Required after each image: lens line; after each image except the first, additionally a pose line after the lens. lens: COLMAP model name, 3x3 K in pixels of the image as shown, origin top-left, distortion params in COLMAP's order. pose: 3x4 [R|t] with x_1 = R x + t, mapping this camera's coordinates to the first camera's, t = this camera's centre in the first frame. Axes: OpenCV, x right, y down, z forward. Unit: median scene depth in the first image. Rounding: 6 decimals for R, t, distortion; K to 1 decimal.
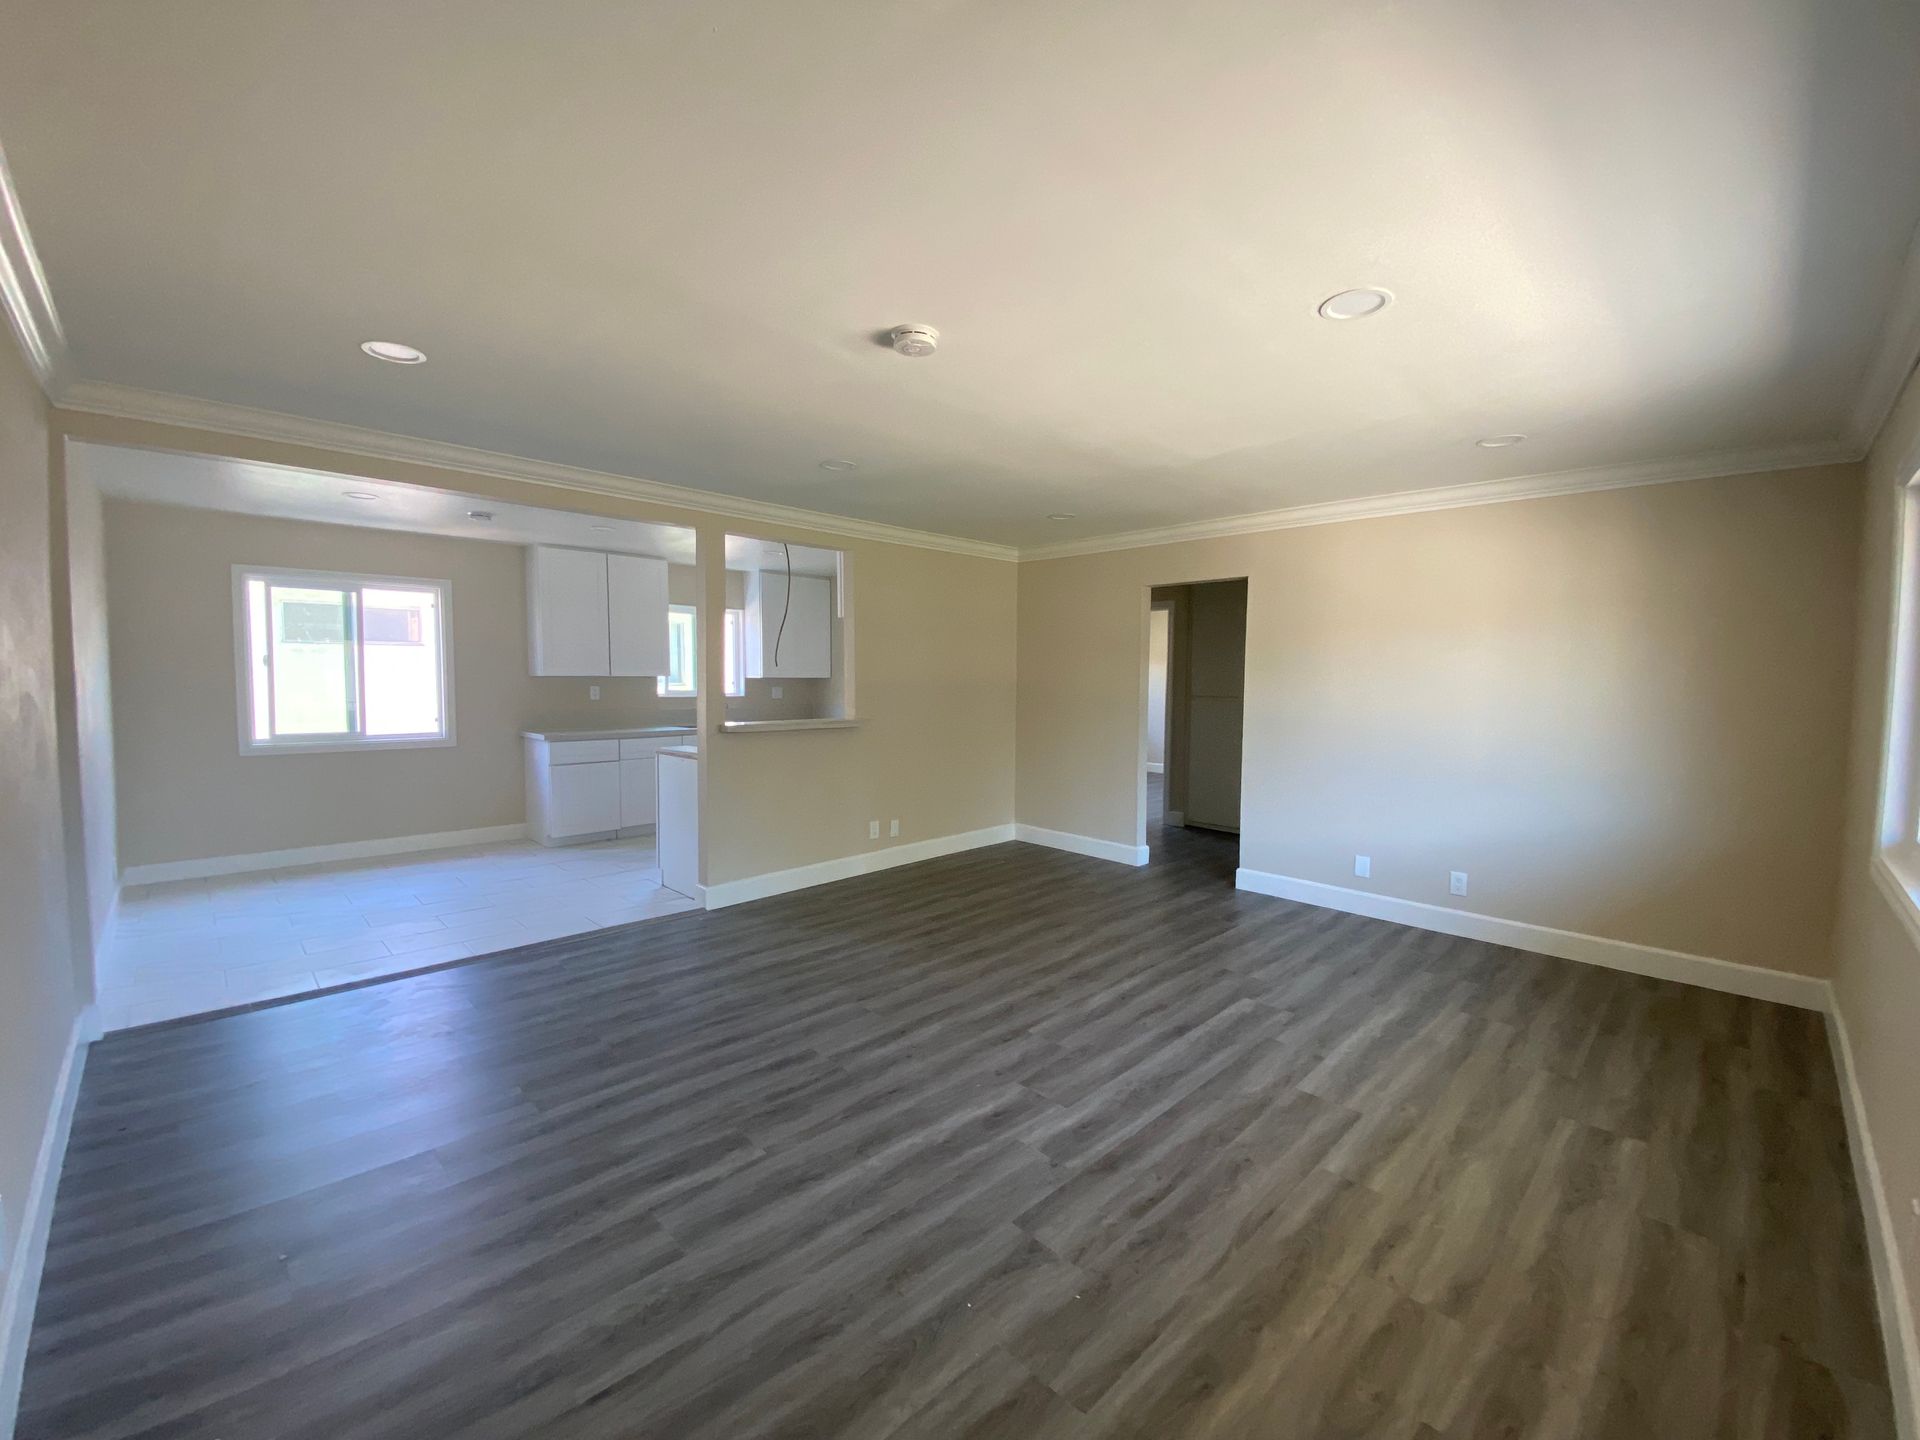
lens RADIAL K [[767.1, 0, 965.8], [0, 767.1, 714.0], [0, 0, 1]] dist [0.001080, -0.011587]
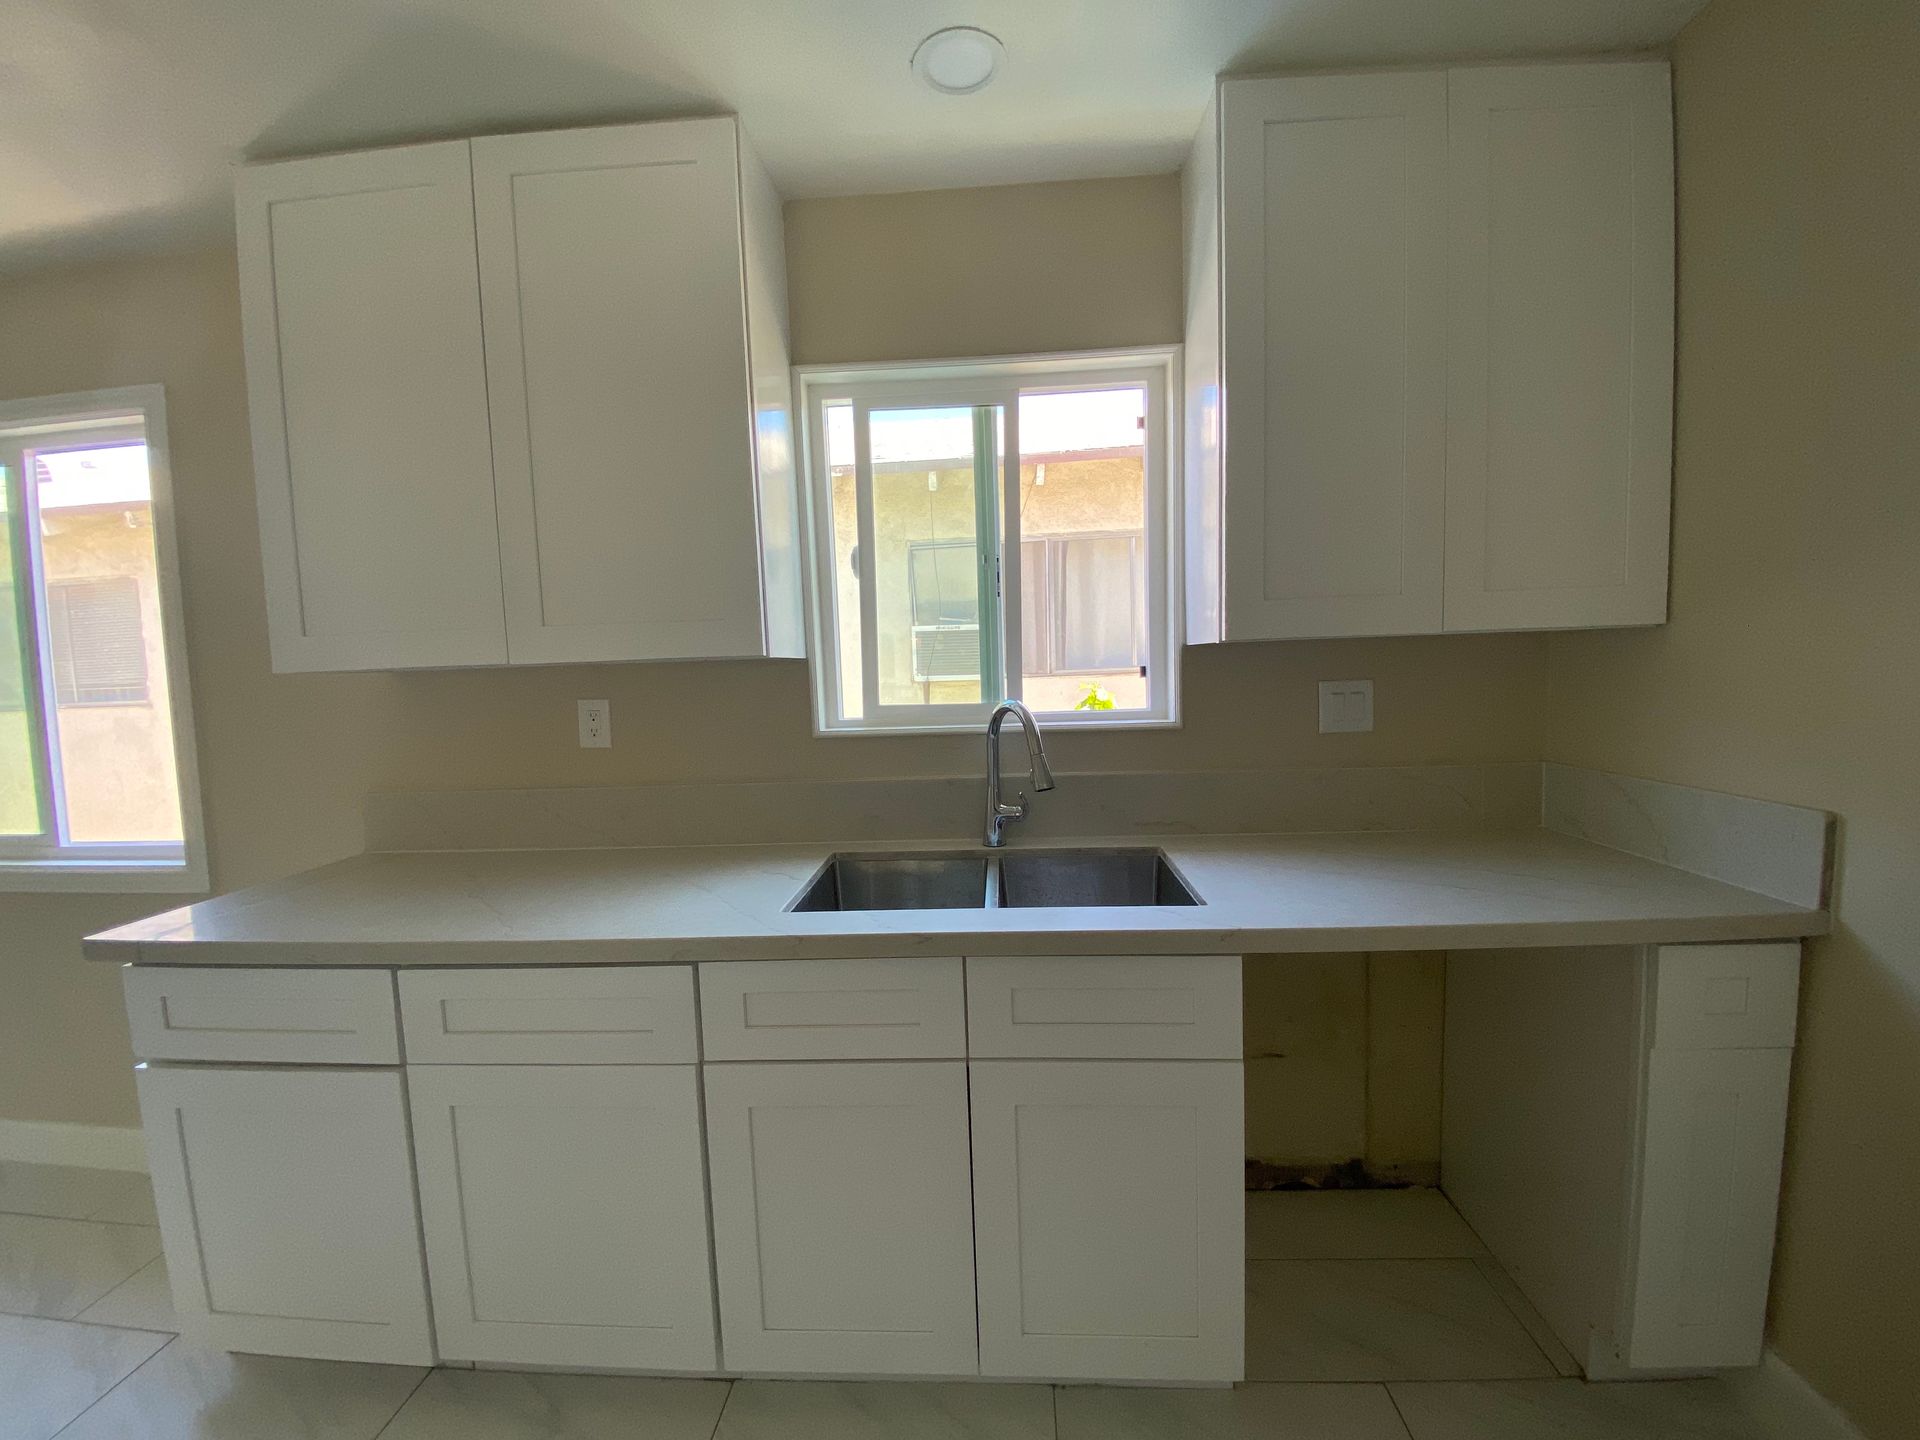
lens RADIAL K [[767.1, 0, 965.8], [0, 767.1, 714.0], [0, 0, 1]] dist [0.001080, -0.011587]
pose [[0.653299, 0.027600, -0.756597, -0.389931], [0.005662, 0.999129, 0.041337, -0.087091], [0.757079, -0.031289, 0.652574, 1.934355]]
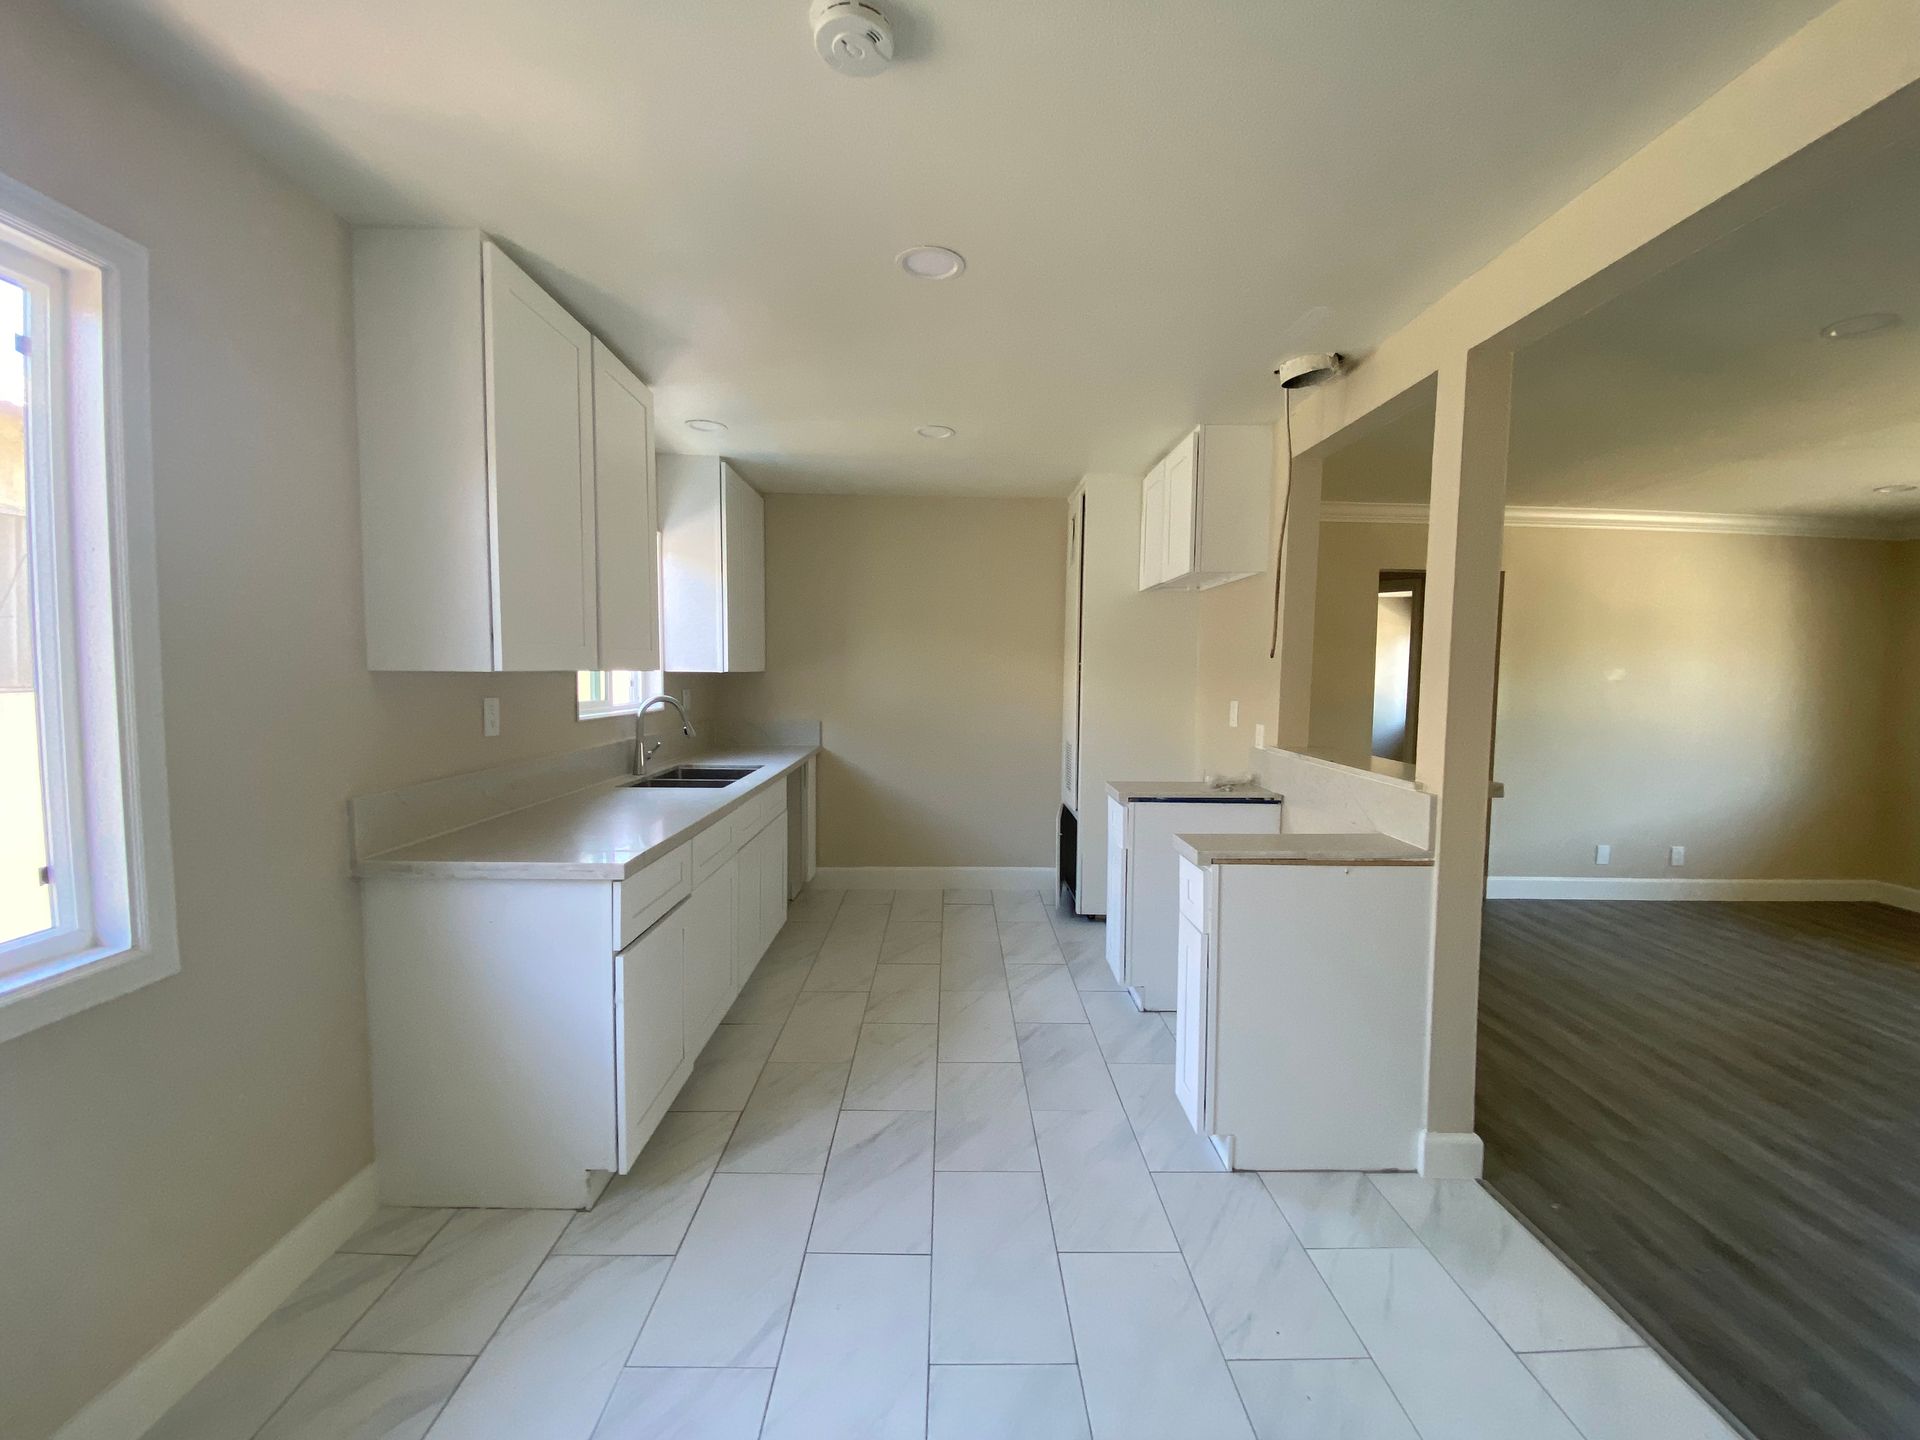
lens RADIAL K [[767.1, 0, 965.8], [0, 767.1, 714.0], [0, 0, 1]] dist [0.001080, -0.011587]
pose [[0.706842, -0.036754, 0.706416, -1.223842], [0.023795, 0.999320, 0.028183, -0.069295], [-0.706971, -0.003111, 0.707235, 1.252461]]
